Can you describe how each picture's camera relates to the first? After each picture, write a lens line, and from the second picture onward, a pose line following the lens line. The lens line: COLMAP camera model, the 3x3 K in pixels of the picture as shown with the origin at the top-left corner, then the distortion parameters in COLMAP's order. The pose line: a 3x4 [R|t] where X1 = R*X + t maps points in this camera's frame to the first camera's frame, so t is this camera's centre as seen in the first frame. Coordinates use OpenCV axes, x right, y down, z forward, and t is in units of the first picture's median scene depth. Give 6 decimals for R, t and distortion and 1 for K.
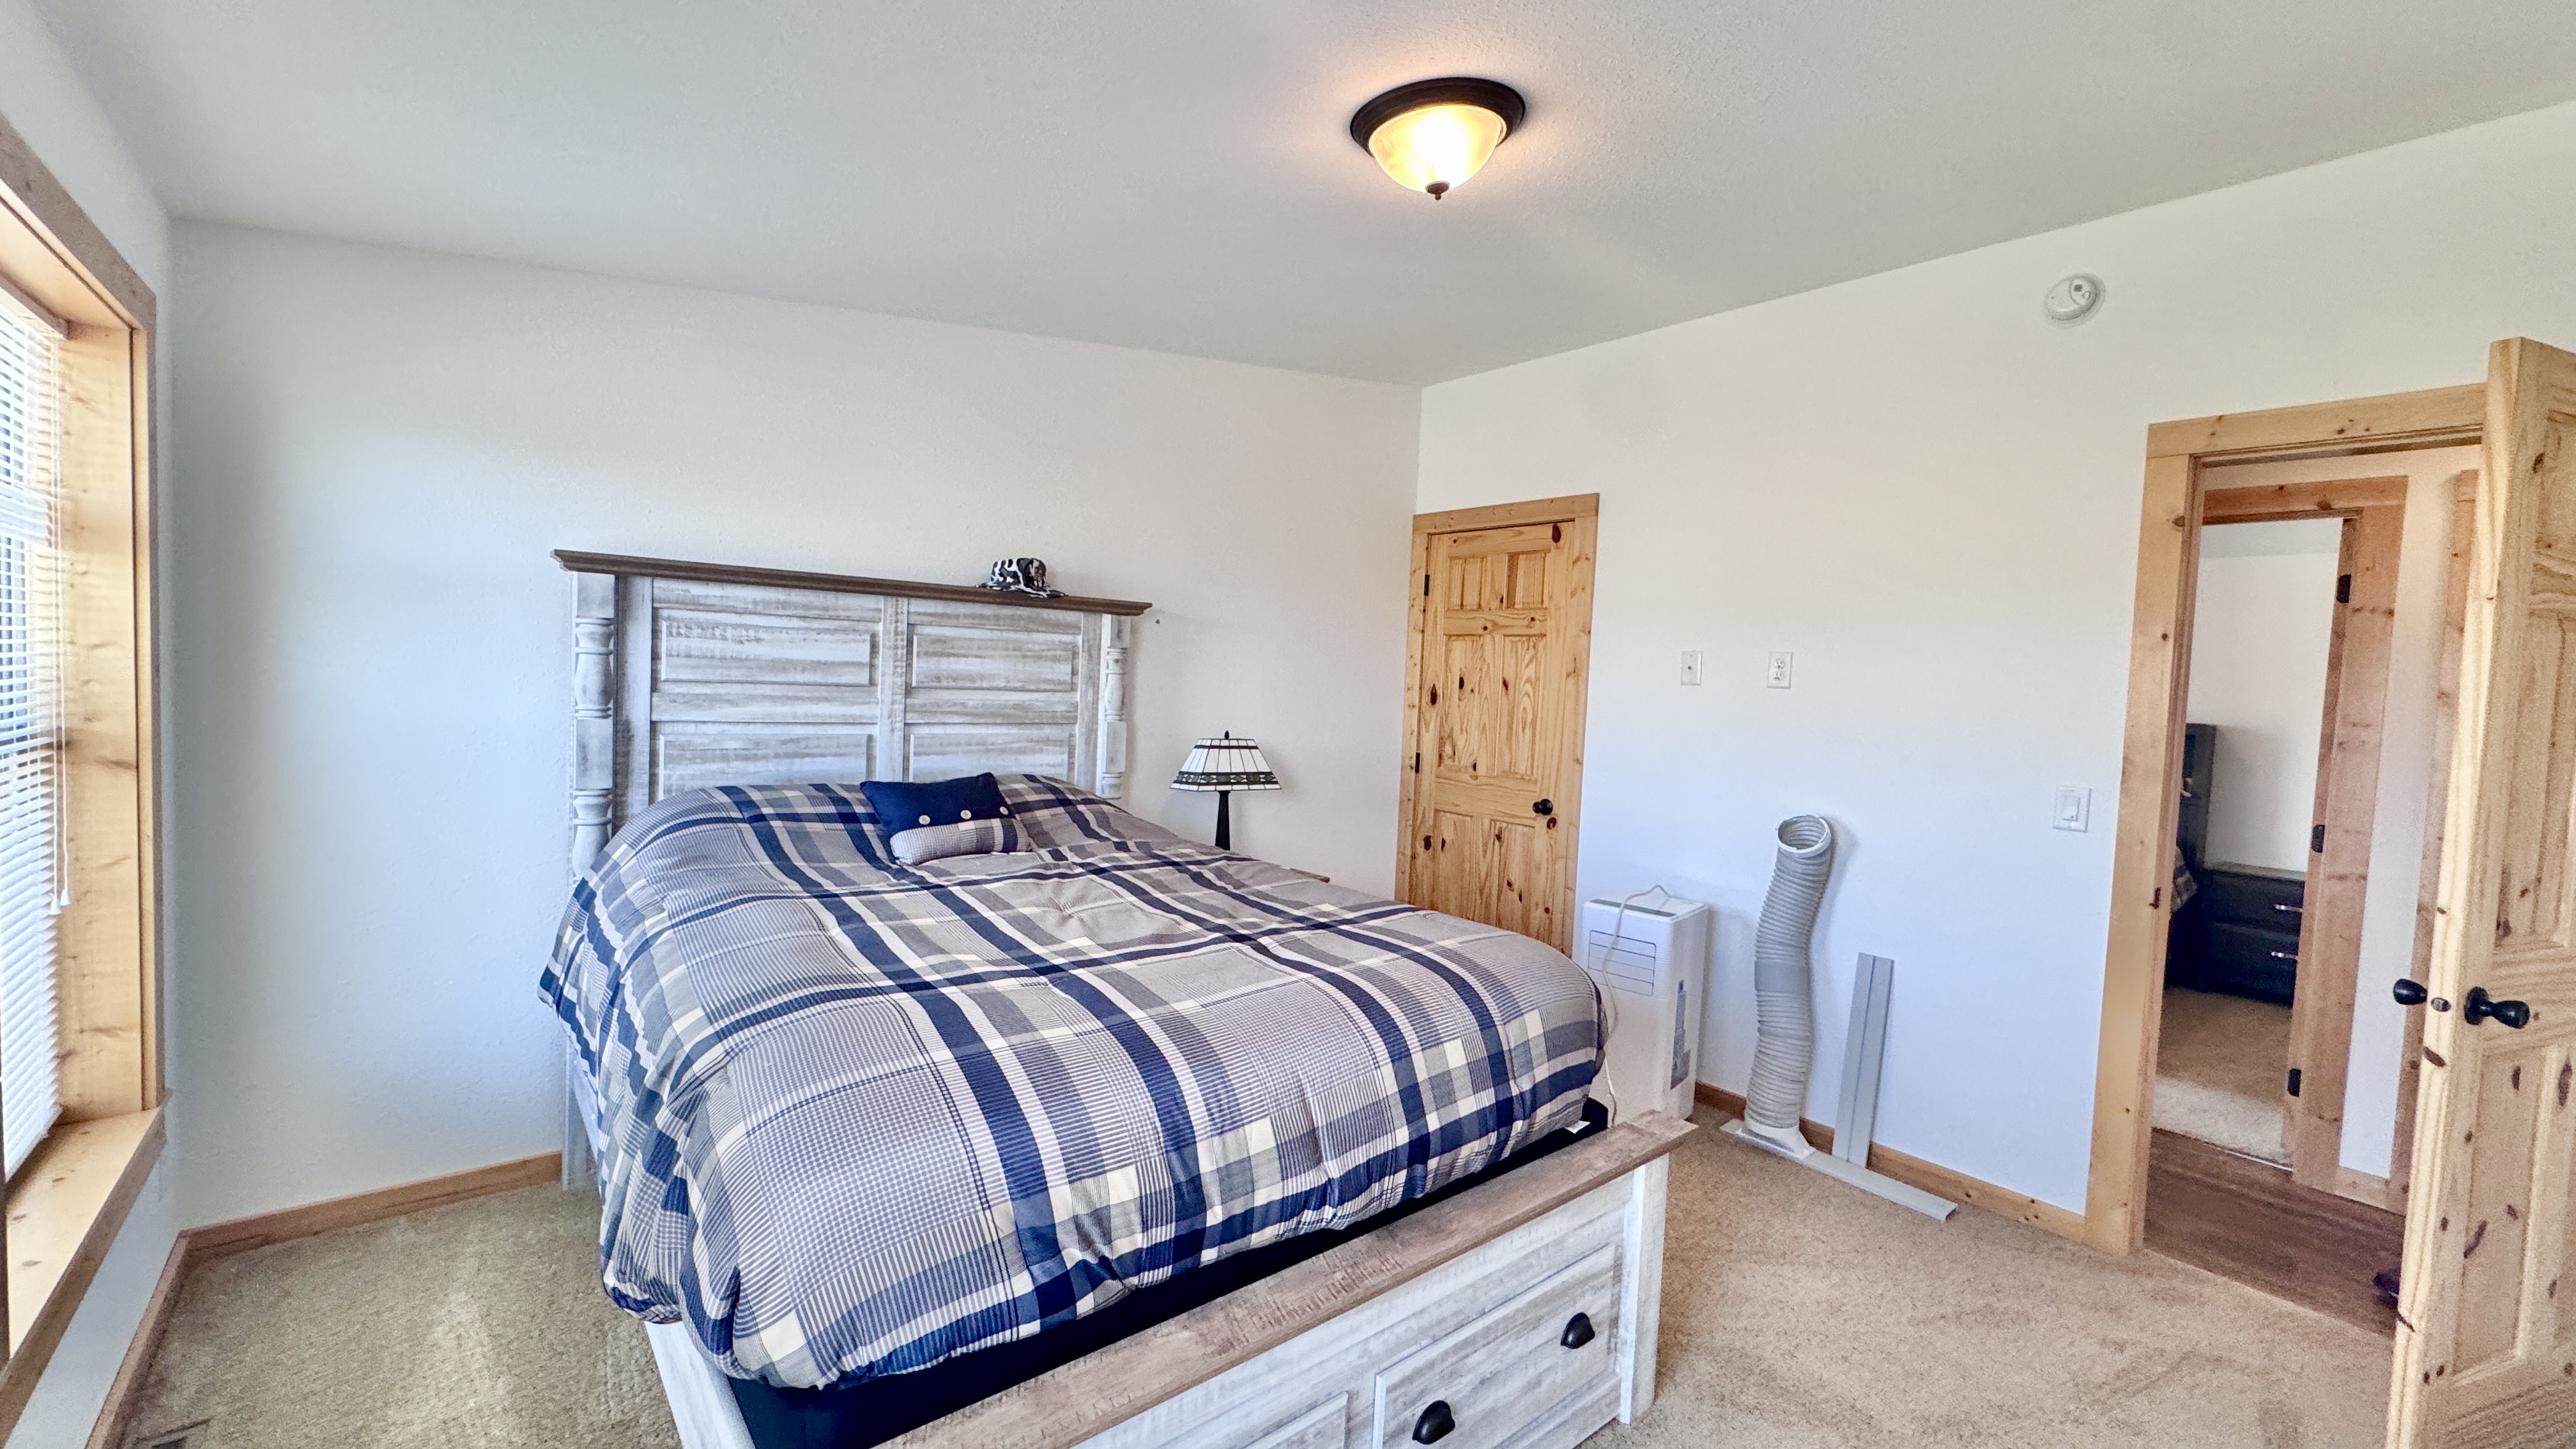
lens RADIAL K [[1030.2, 0, 1285.4], [0, 1030.2, 722.5], [0, 0, 1]] dist [-0.002945, -0.000009]
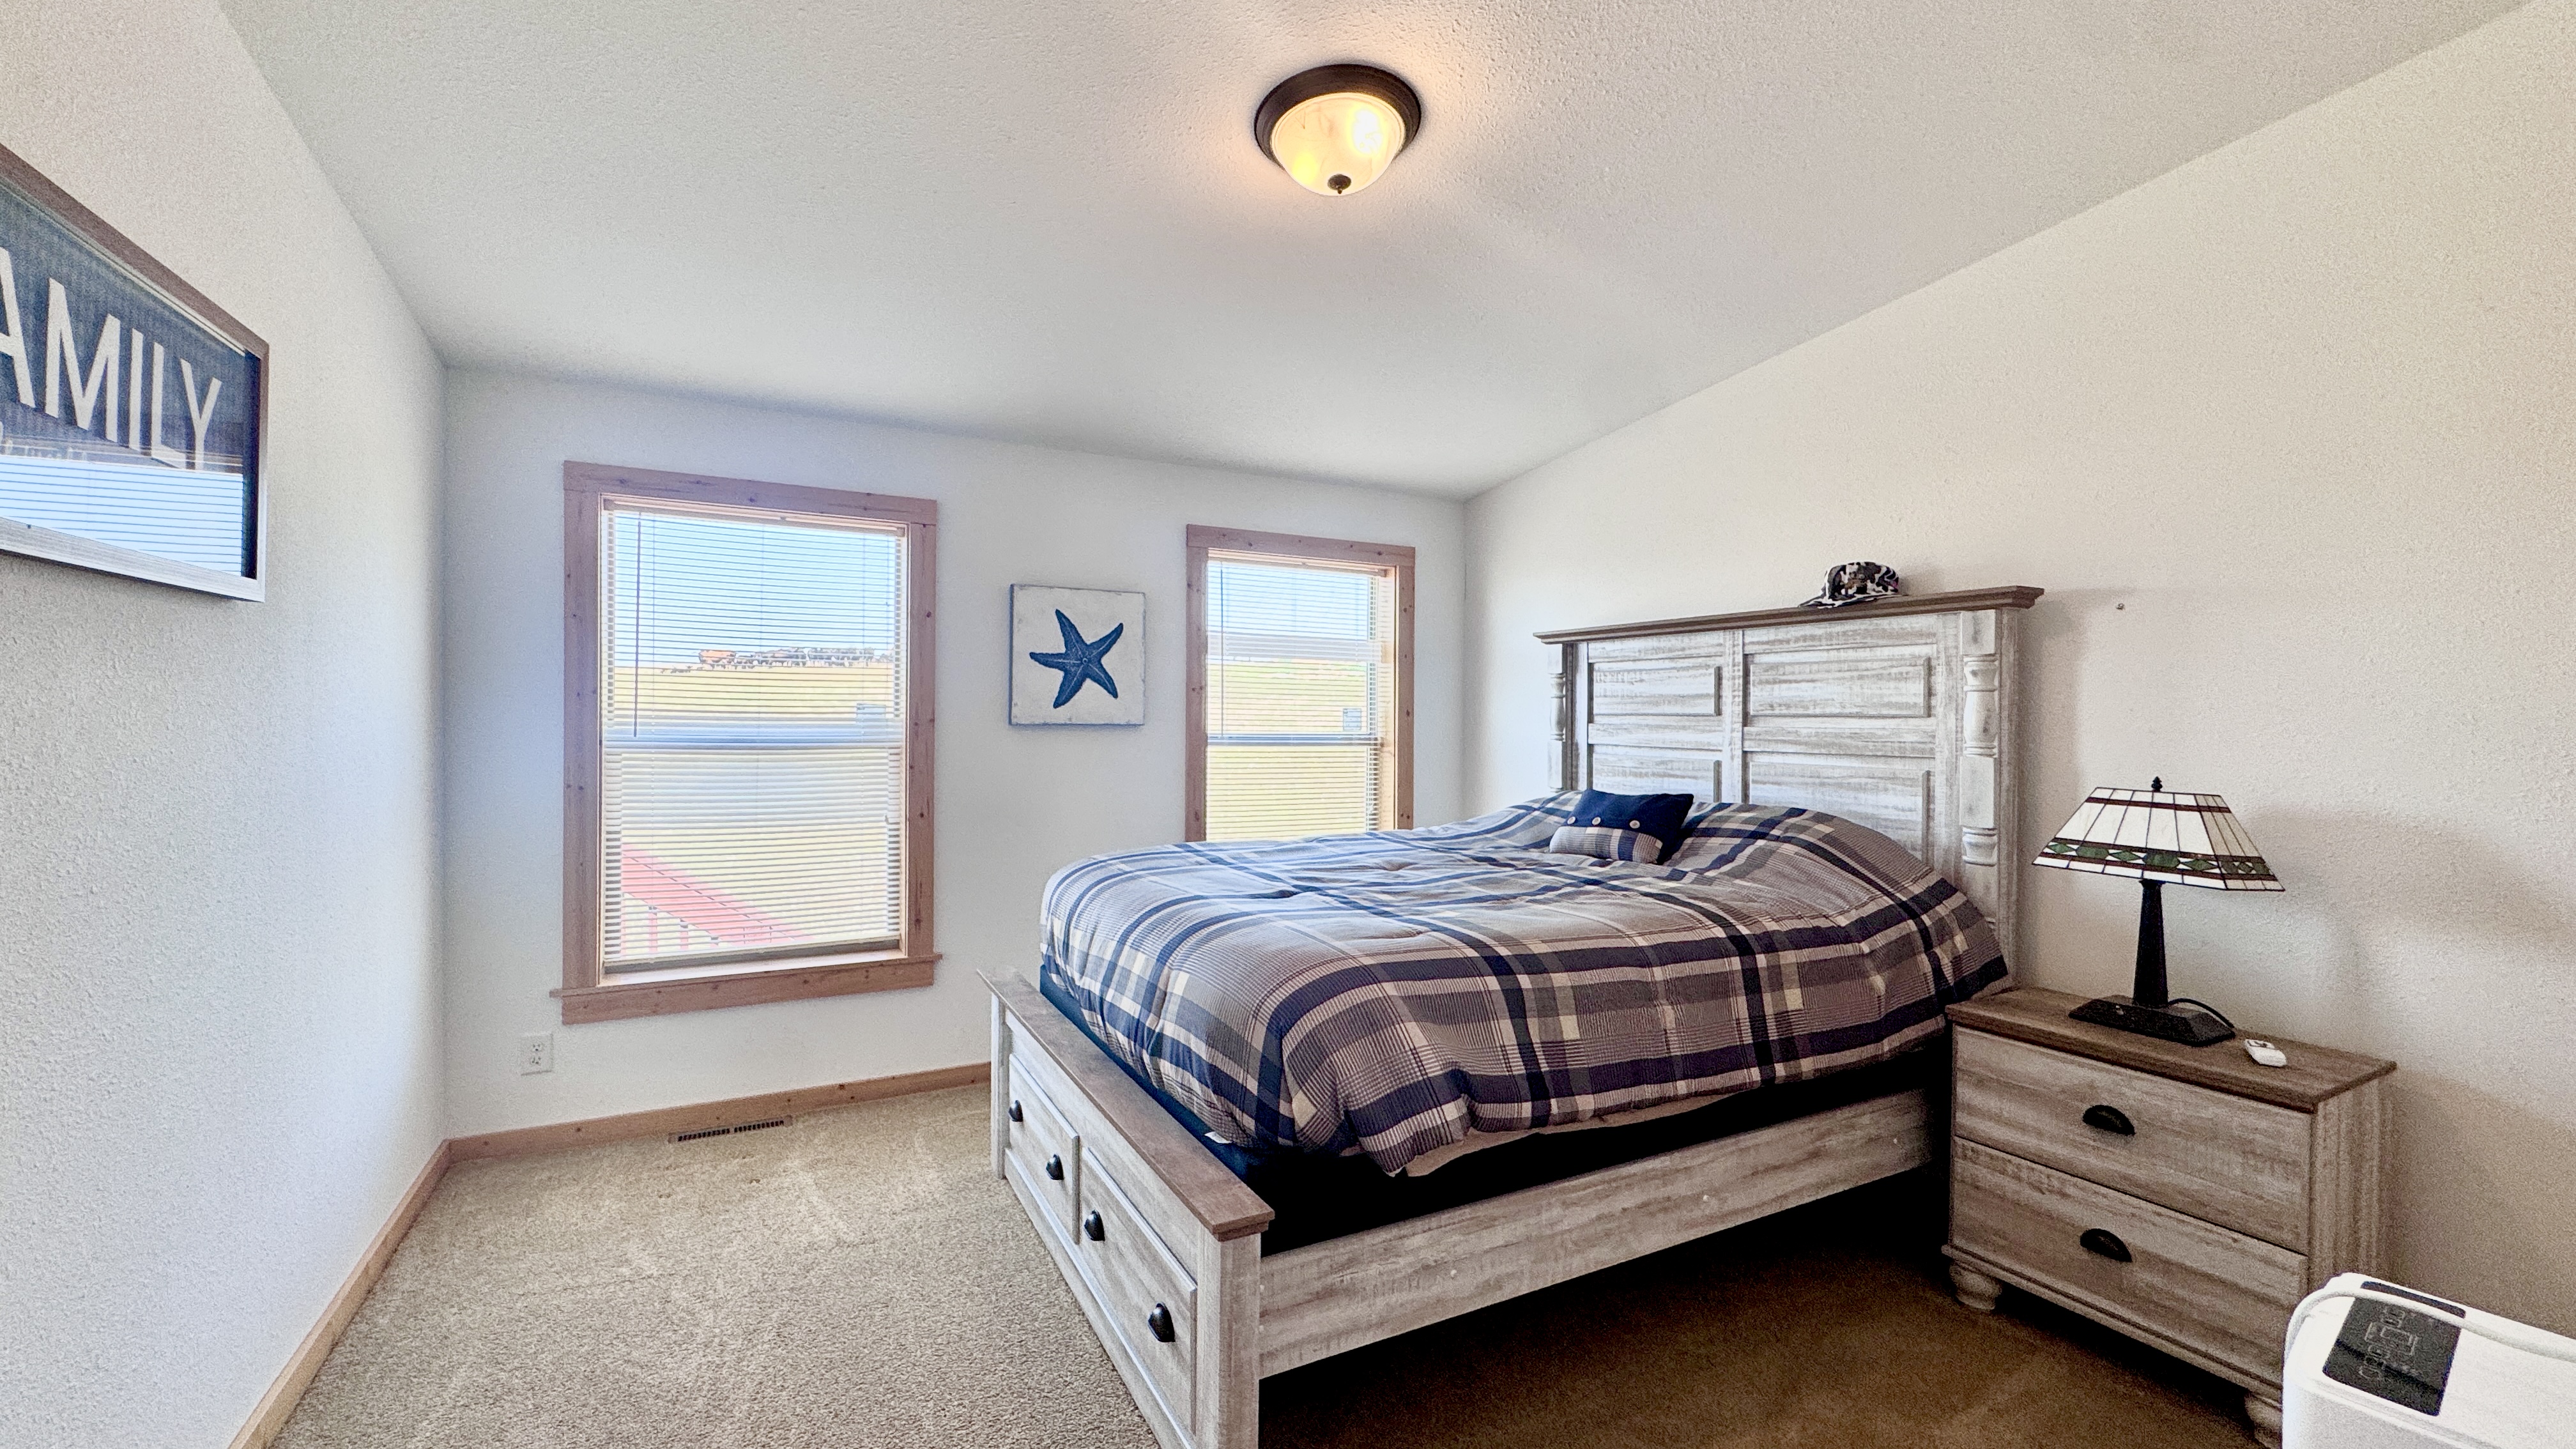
lens RADIAL K [[1030.2, 0, 1285.4], [0, 1030.2, 722.5], [0, 0, 1]] dist [-0.002945, -0.000009]
pose [[-0.195192, -0.039407, -0.979973, 0.730285], [-0.065607, 0.997479, -0.027043, 0.030300], [0.978568, 0.059014, -0.197285, 0.756718]]
